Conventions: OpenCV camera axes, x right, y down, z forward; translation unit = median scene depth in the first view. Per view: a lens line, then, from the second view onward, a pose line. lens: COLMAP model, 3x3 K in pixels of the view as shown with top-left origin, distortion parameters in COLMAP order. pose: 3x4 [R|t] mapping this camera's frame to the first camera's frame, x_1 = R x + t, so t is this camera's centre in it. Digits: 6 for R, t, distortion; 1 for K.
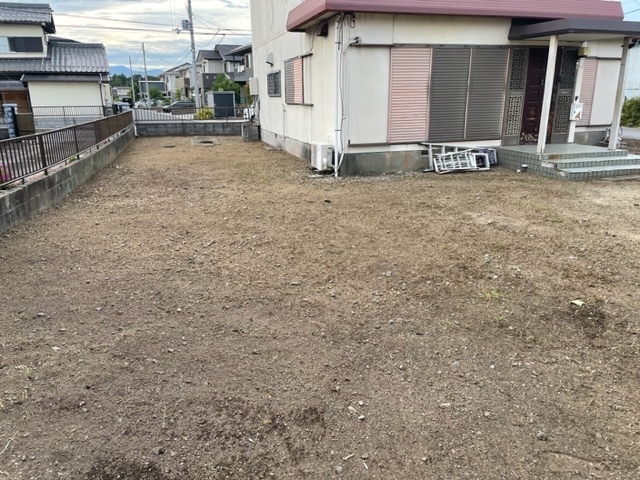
lens RADIAL K [[481.8, 0, 321.5], [0, 481.8, 240.9], [0, 0, 1]] dist [0.073785, -0.096544]
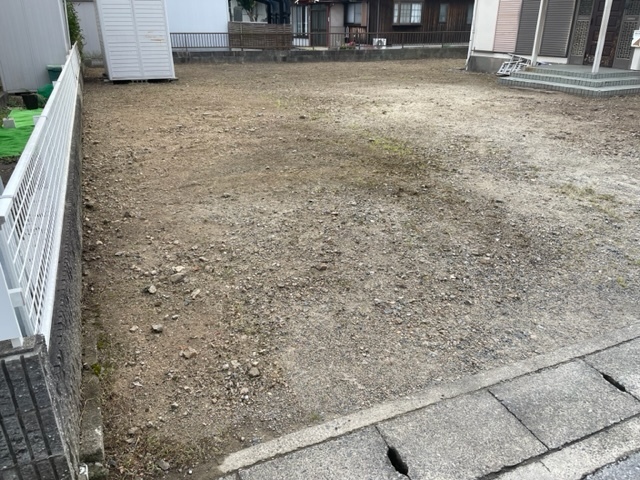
lens RADIAL K [[481.8, 0, 320.7], [0, 481.8, 239.6], [0, 0, 1]] dist [0.073785, -0.096544]
pose [[0.142233, 0.406636, -0.902451, 1.542310], [-0.304907, 0.885386, 0.350891, -0.048889], [0.941701, 0.225255, 0.249917, 0.226527]]
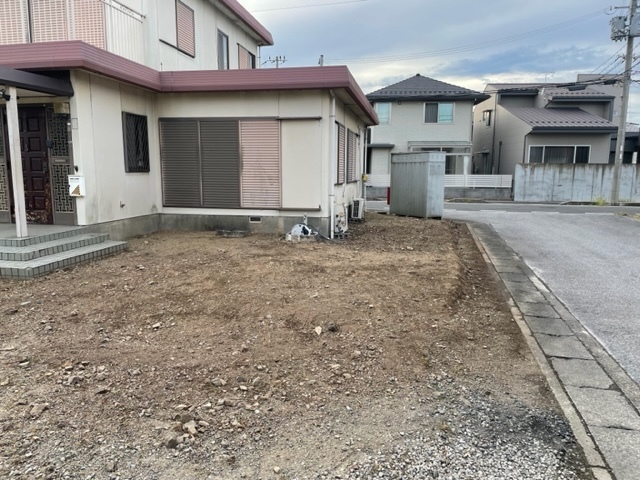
lens RADIAL K [[481.8, 0, 320.3], [0, 481.8, 239.2], [0, 0, 1]] dist [0.073785, -0.096544]
pose [[0.886401, 0.065768, -0.458222, 1.235155], [-0.139888, 0.981635, -0.129711, -0.140013], [0.441276, 0.179075, 0.879322, 0.529585]]
